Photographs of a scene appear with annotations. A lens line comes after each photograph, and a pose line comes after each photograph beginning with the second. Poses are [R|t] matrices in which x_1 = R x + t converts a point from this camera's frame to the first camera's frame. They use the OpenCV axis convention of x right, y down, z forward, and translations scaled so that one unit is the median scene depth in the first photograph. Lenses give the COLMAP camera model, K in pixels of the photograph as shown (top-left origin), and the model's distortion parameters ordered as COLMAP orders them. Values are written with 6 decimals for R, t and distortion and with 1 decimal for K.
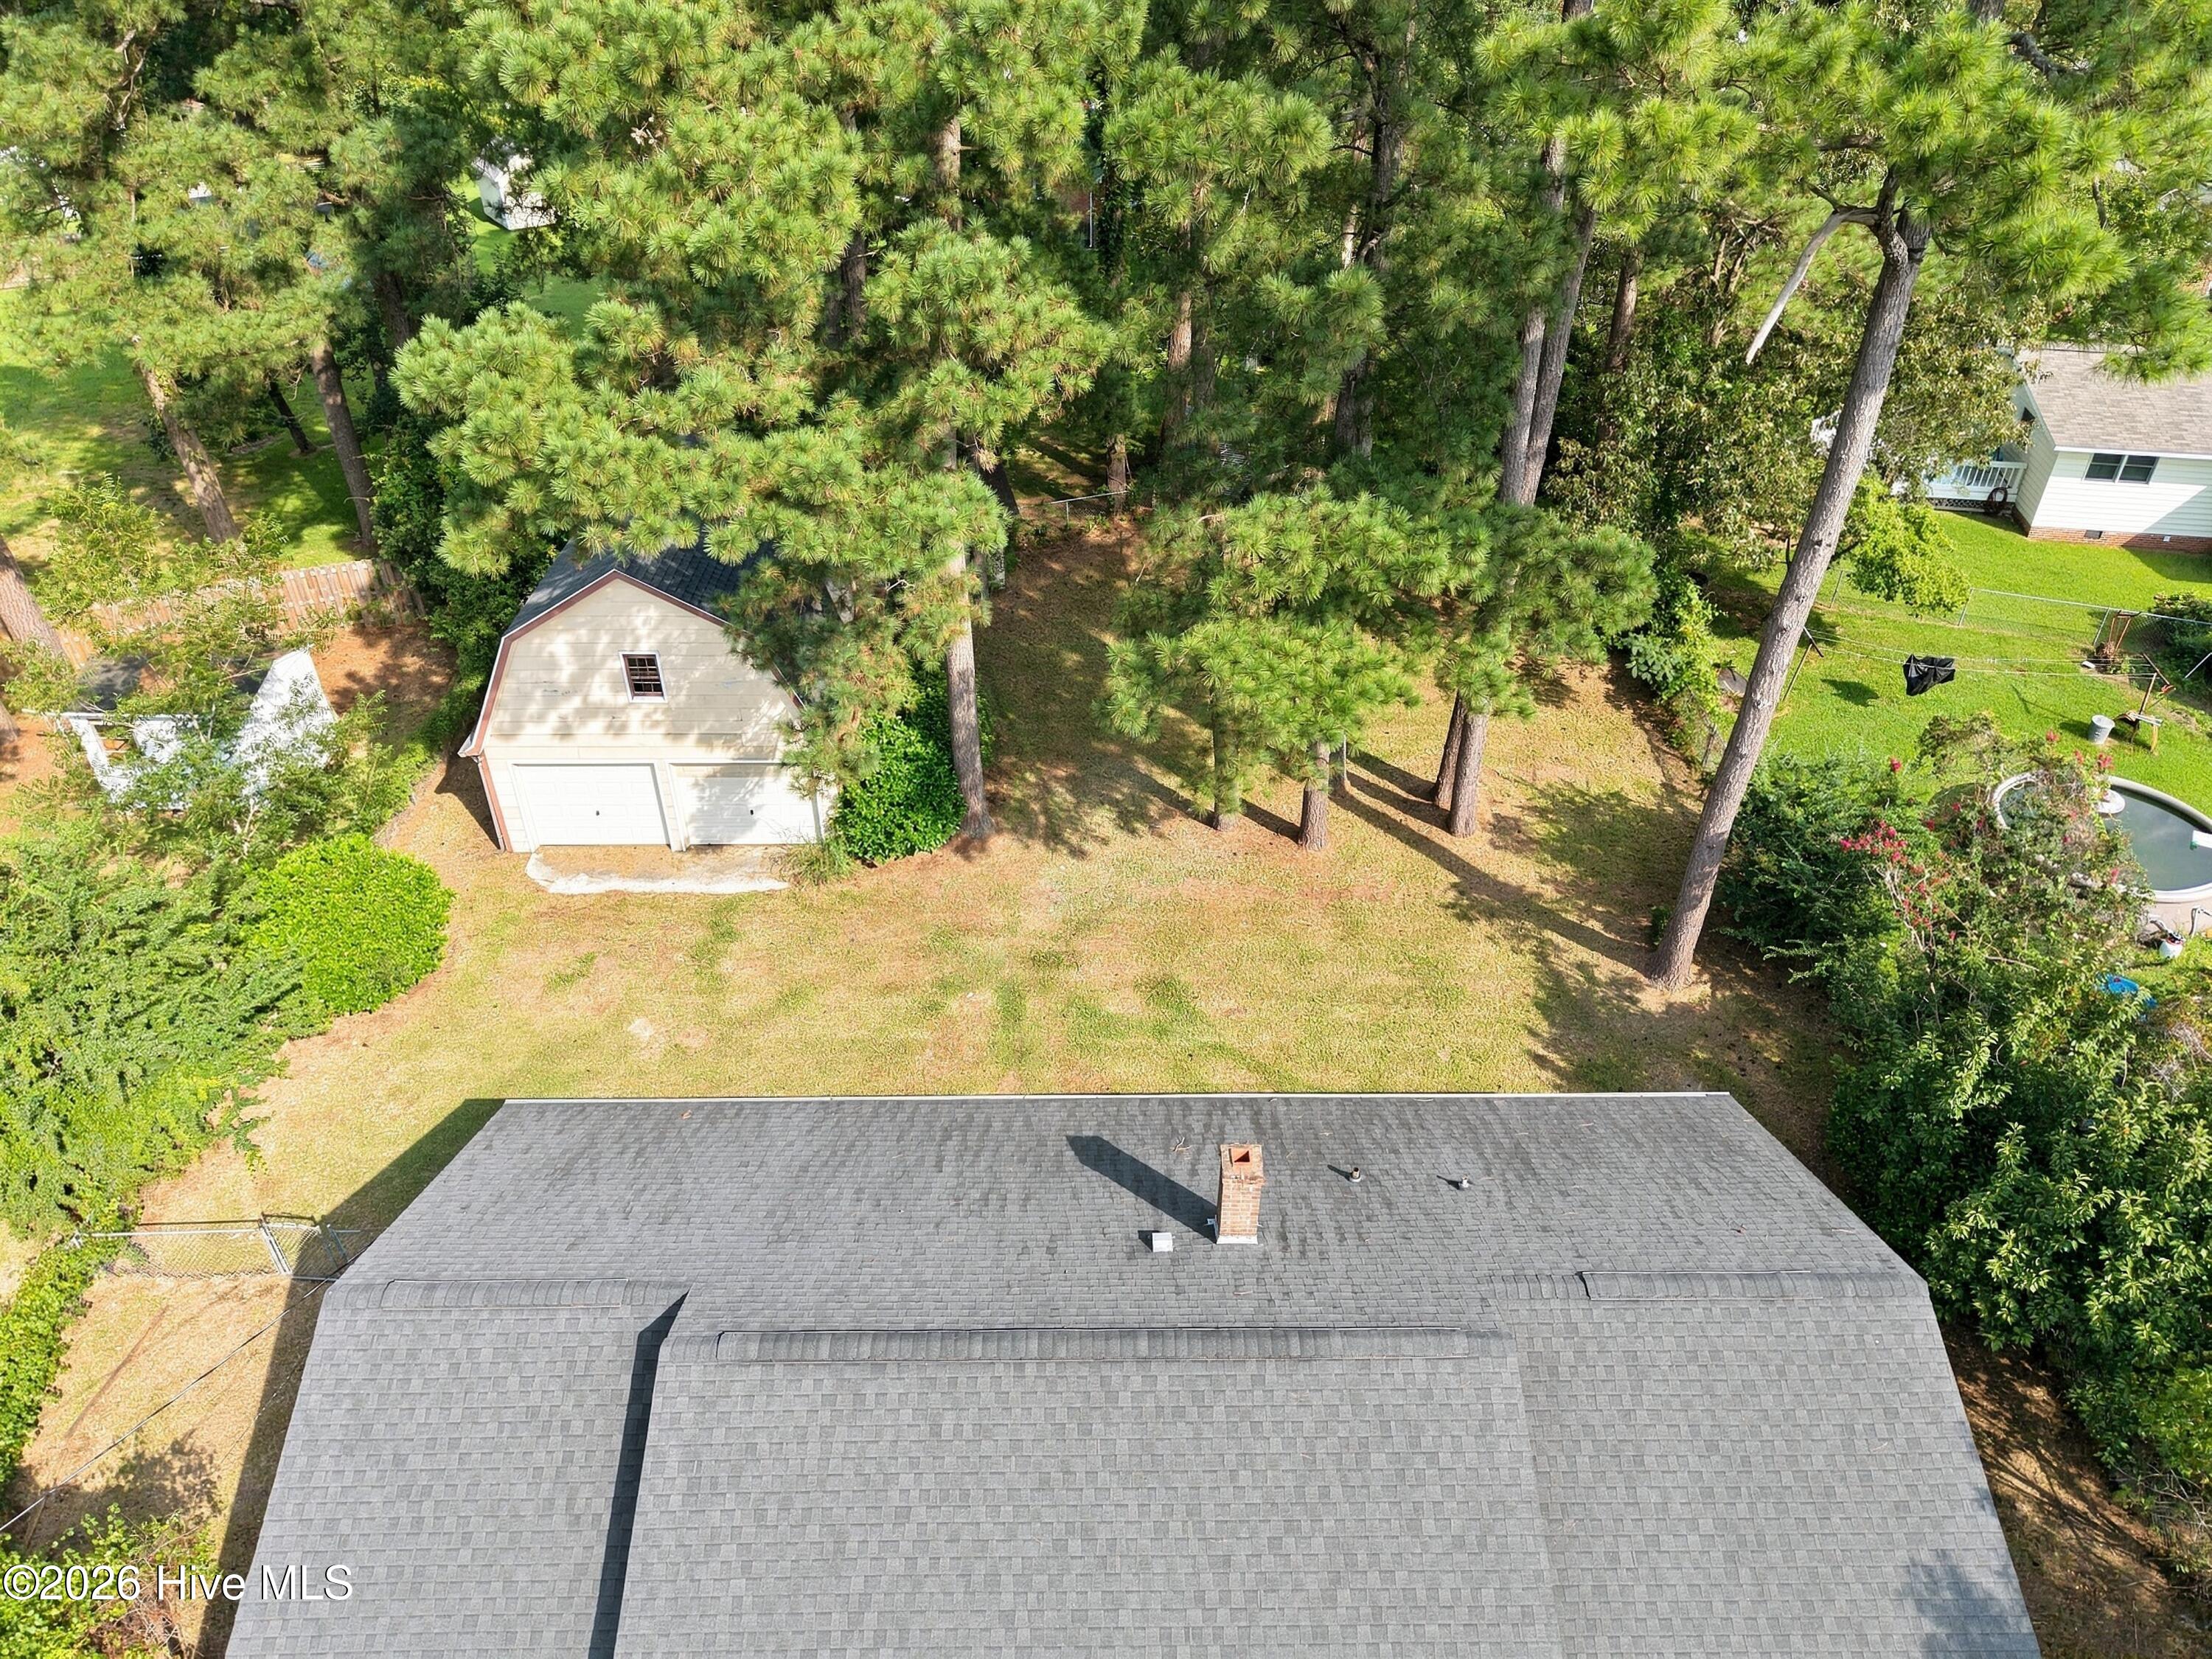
lens RADIAL K [[1474.1, 0, 1107.2], [0, 1474.1, 816.6], [0, 0, 1]] dist [0.018538, -0.021158]
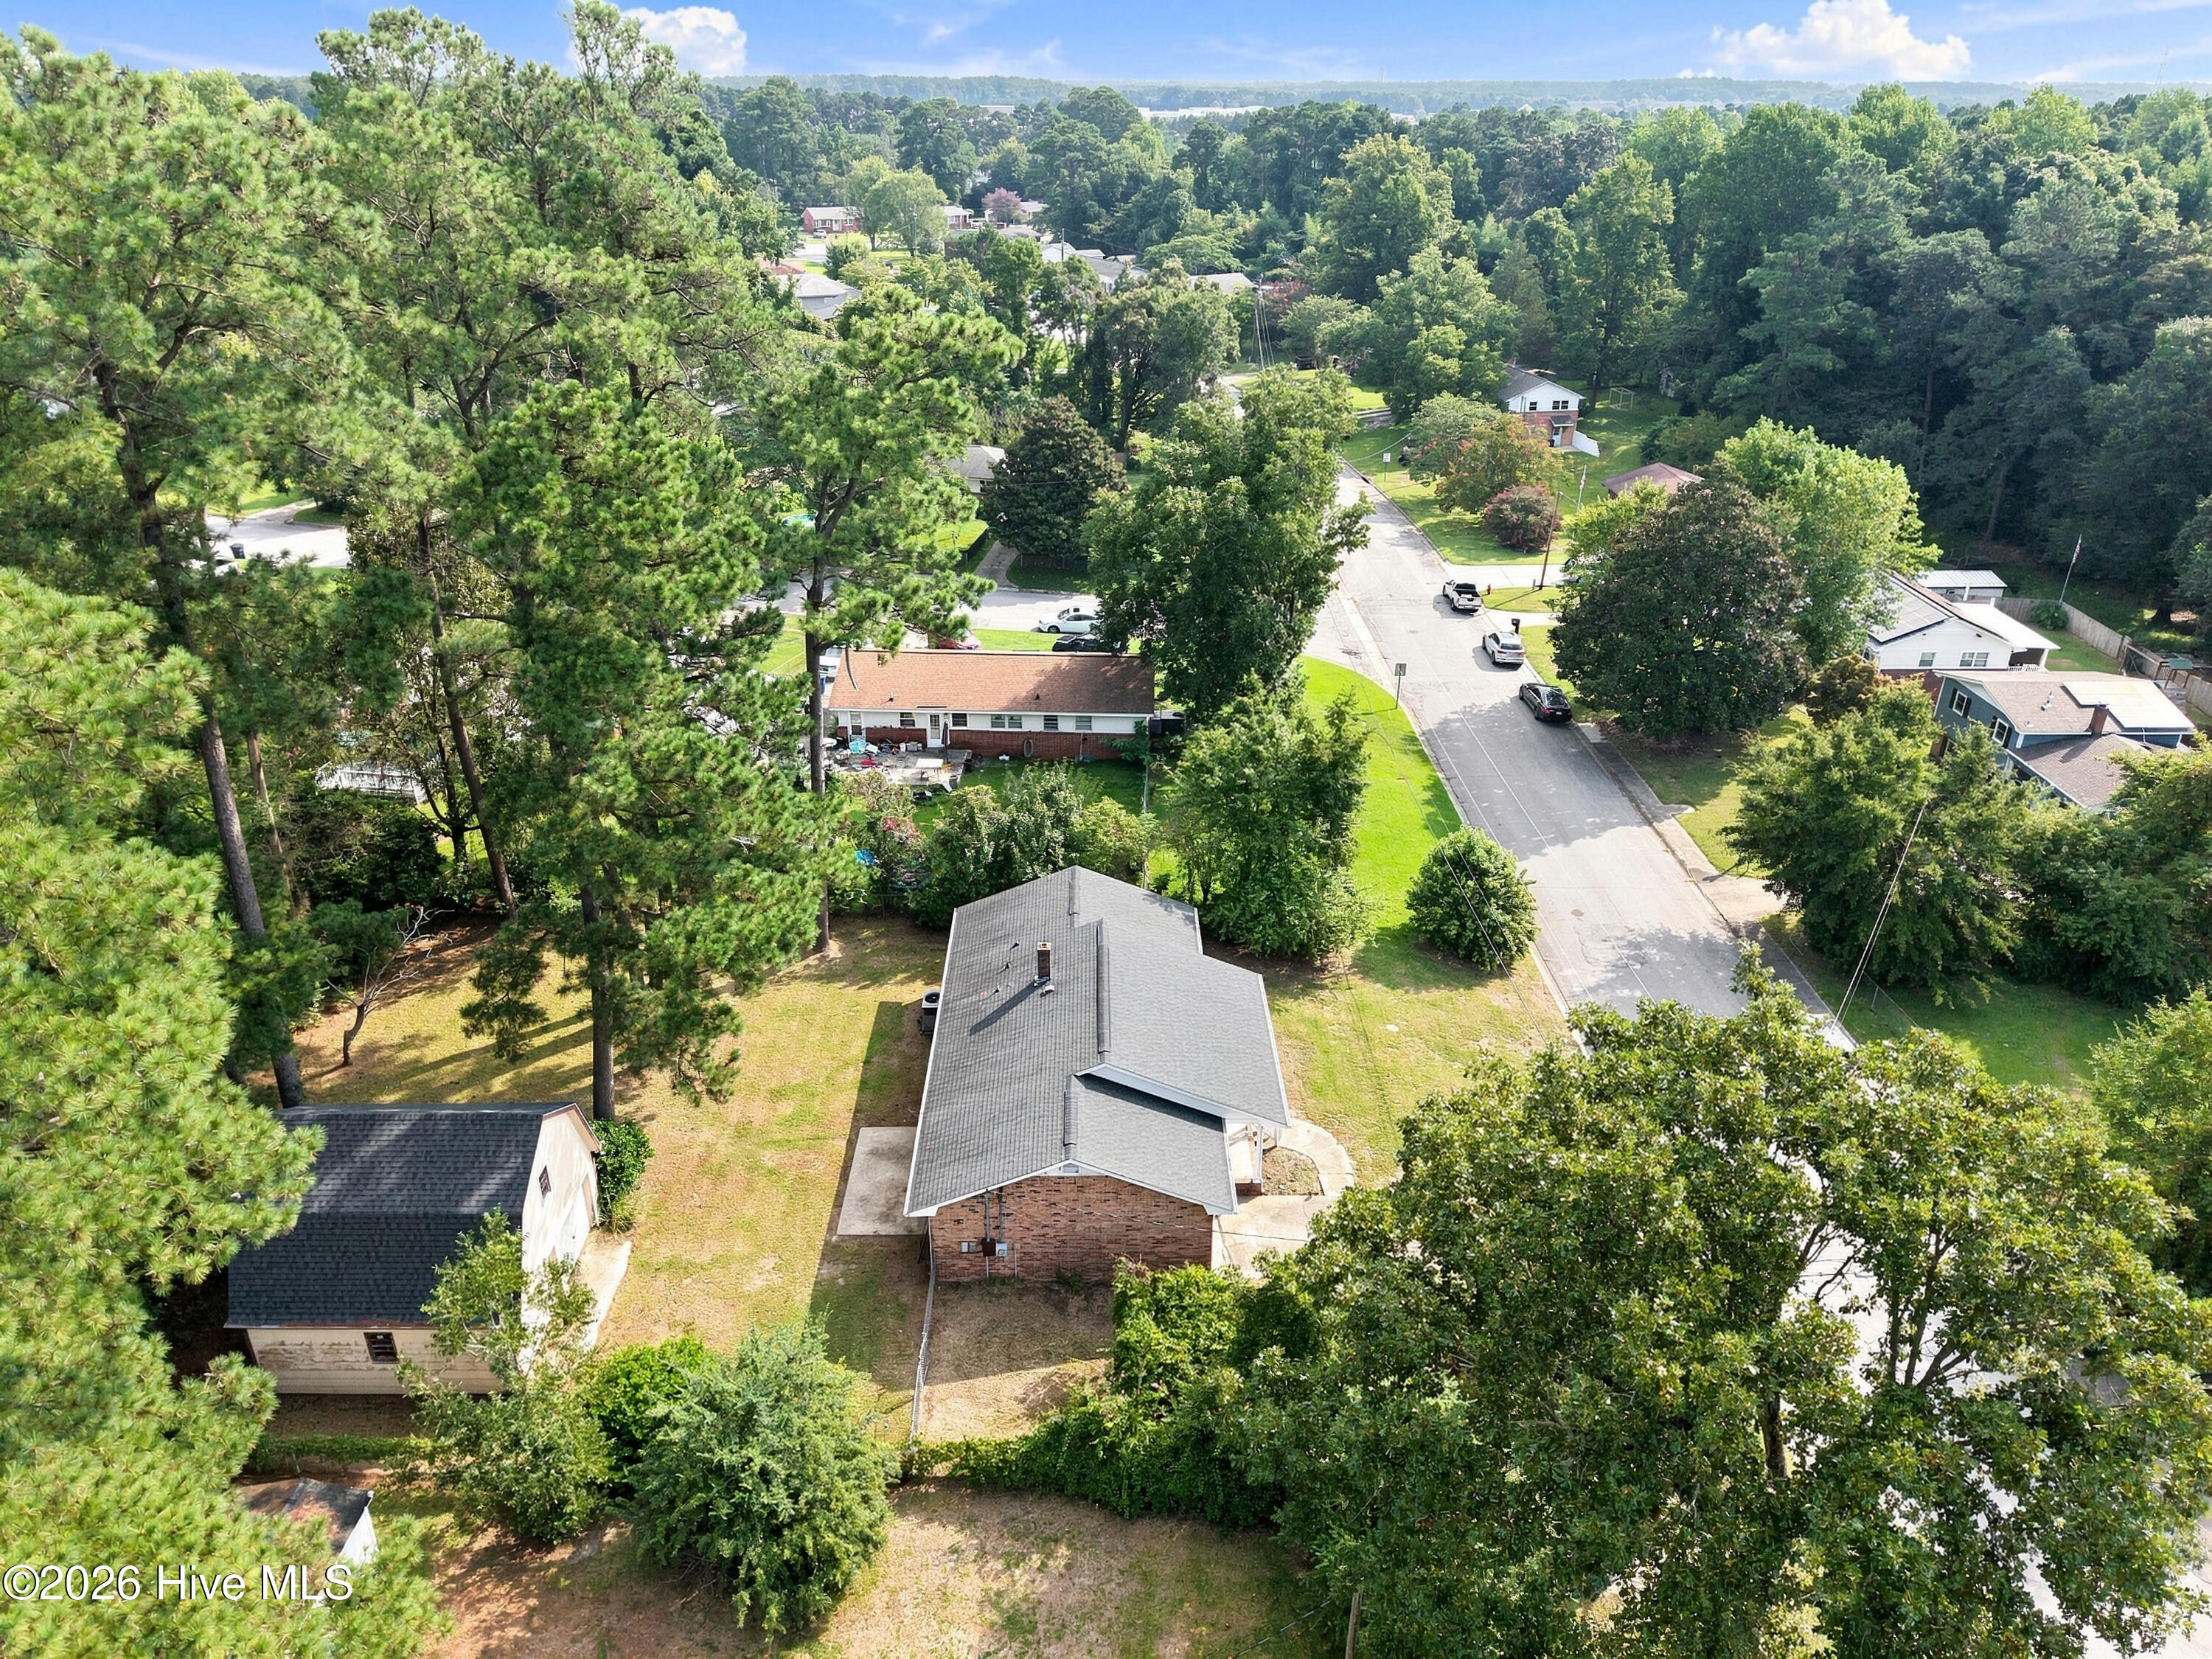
lens RADIAL K [[1474.1, 0, 1110.2], [0, 1474.1, 832.2], [0, 0, 1]] dist [0.018538, -0.021158]
pose [[-0.001446, -0.452500, 0.891763, -1.433079], [0.565851, 0.734896, 0.373820, -0.569670], [-0.824507, 0.505145, 0.254985, -0.003827]]
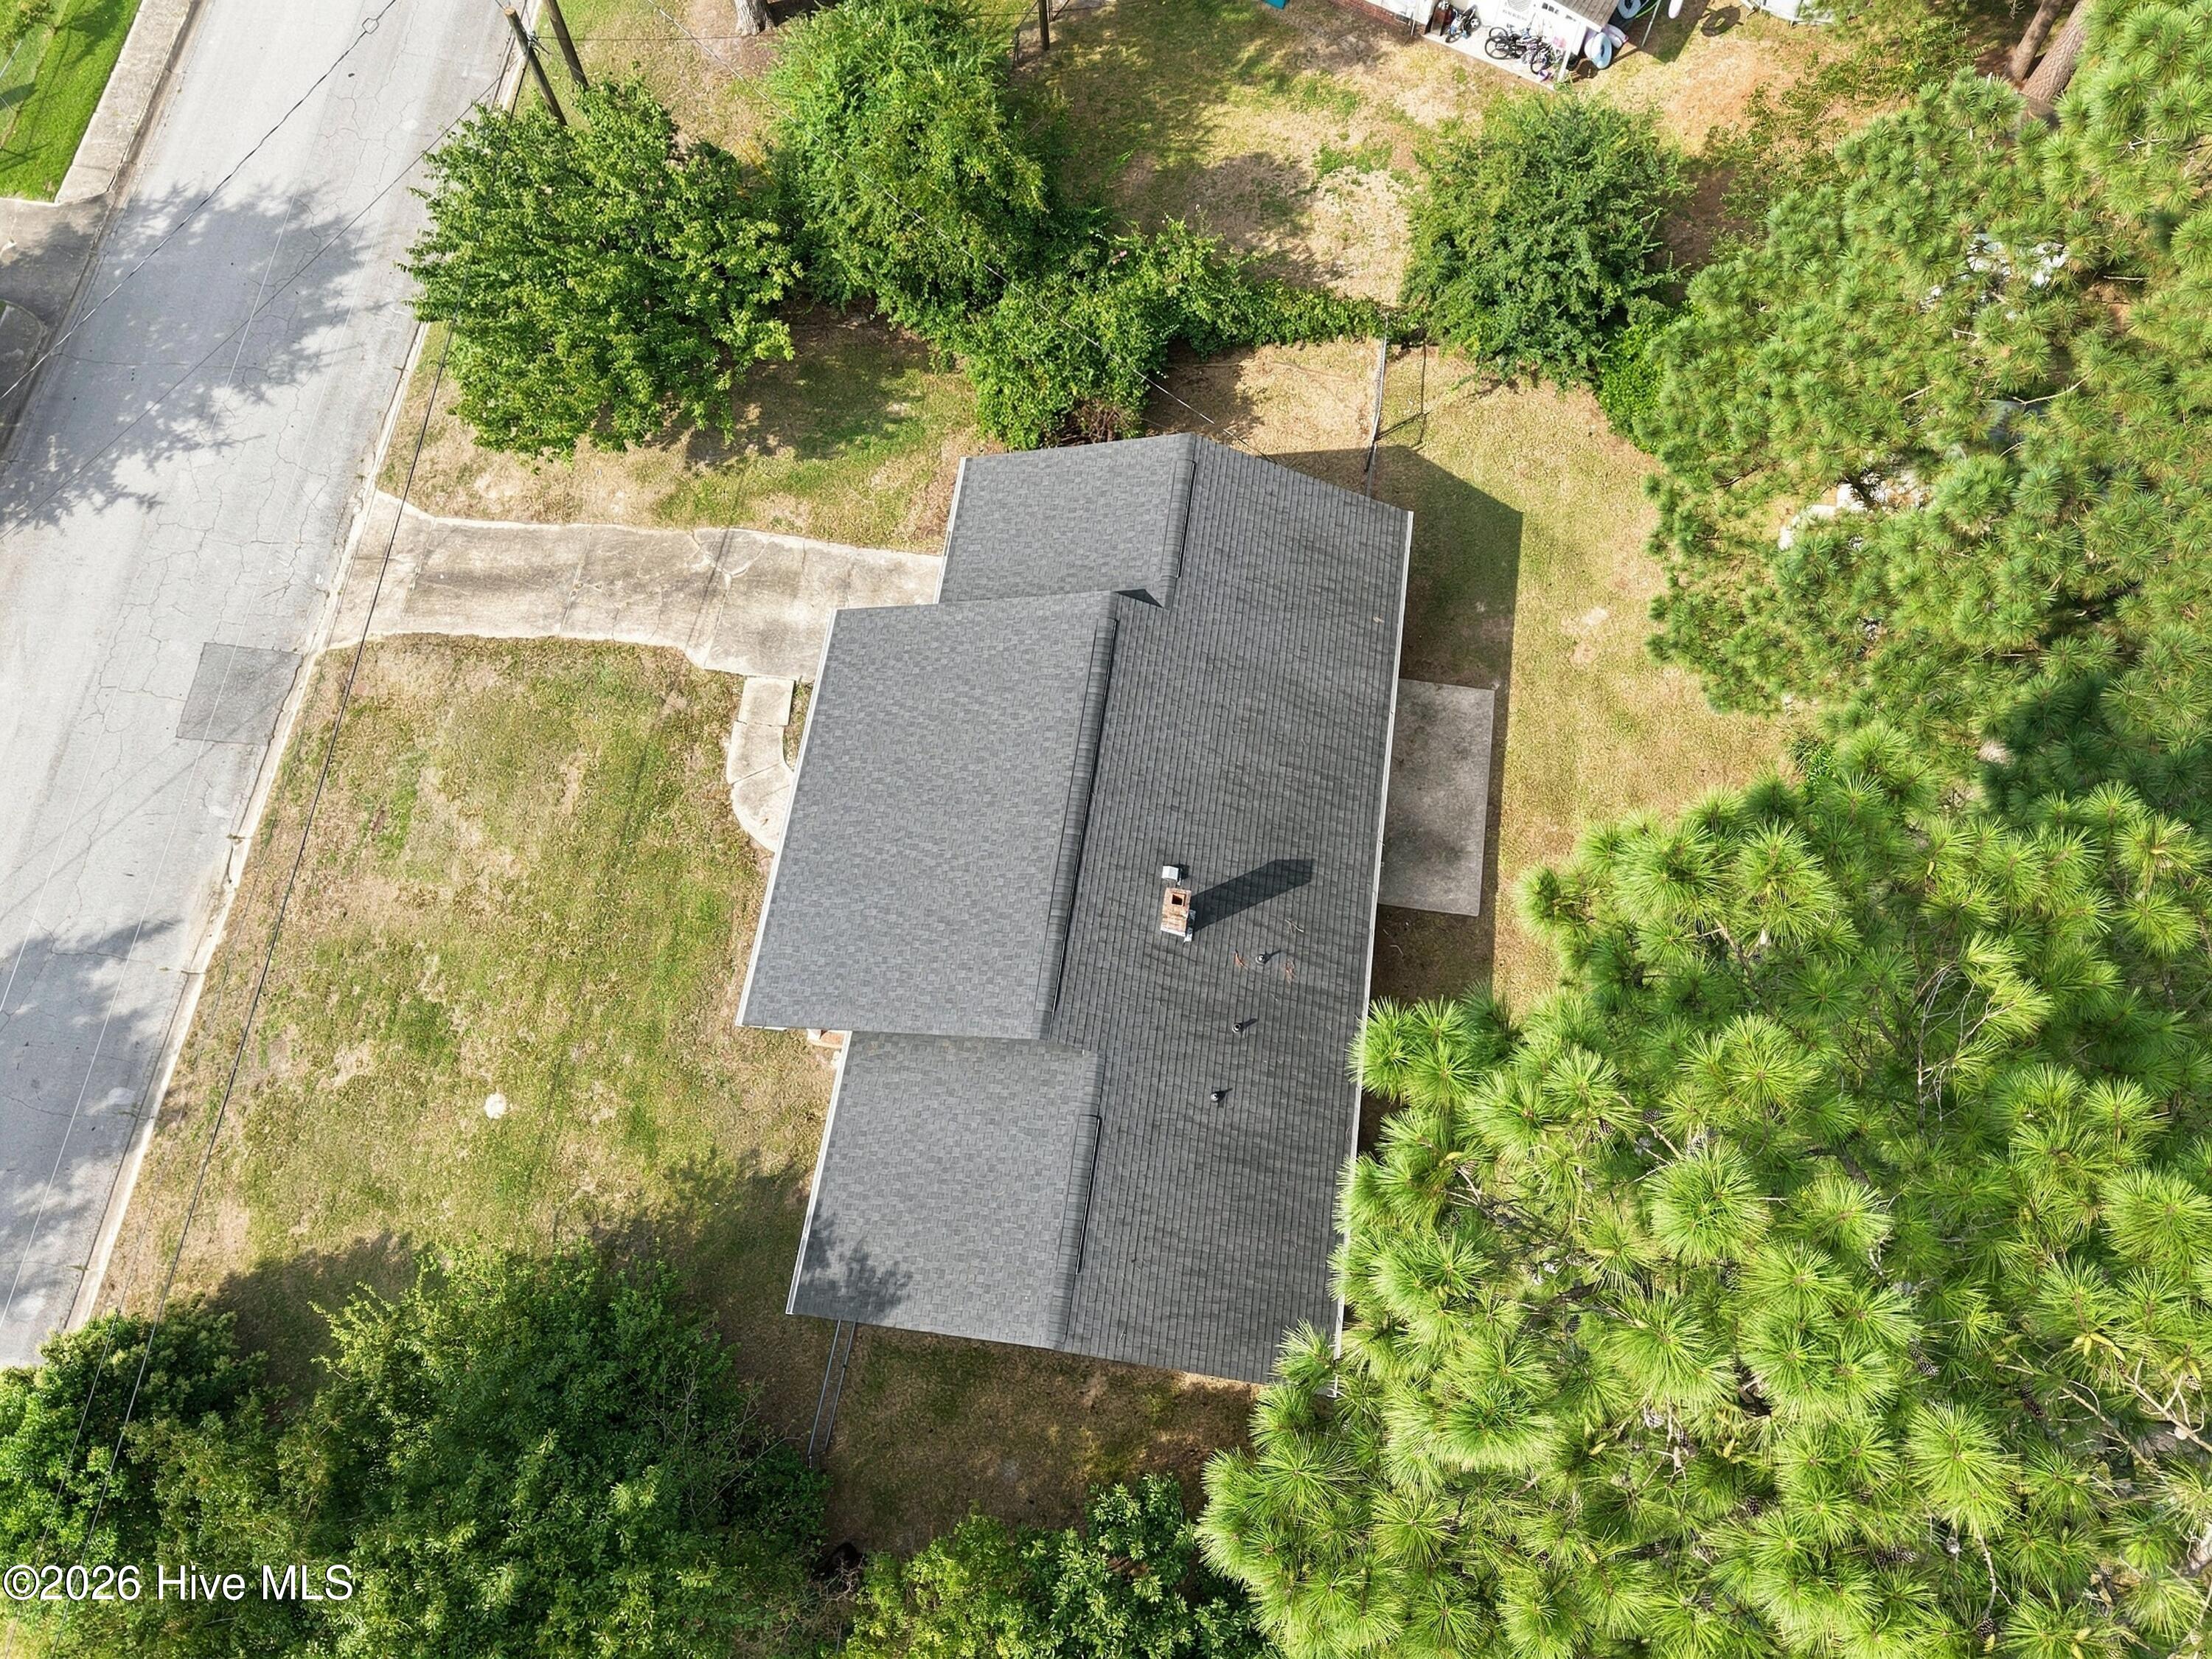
lens RADIAL K [[1597.4, 0, 1120.4], [0, 1597.4, 821.2], [0, 0, 1]] dist [0.020322, -0.023064]
pose [[-0.150863, 0.923593, -0.352443, 0.347633], [-0.564298, 0.212272, 0.797815, -0.618963], [0.811670, 0.319244, 0.489158, 0.060966]]
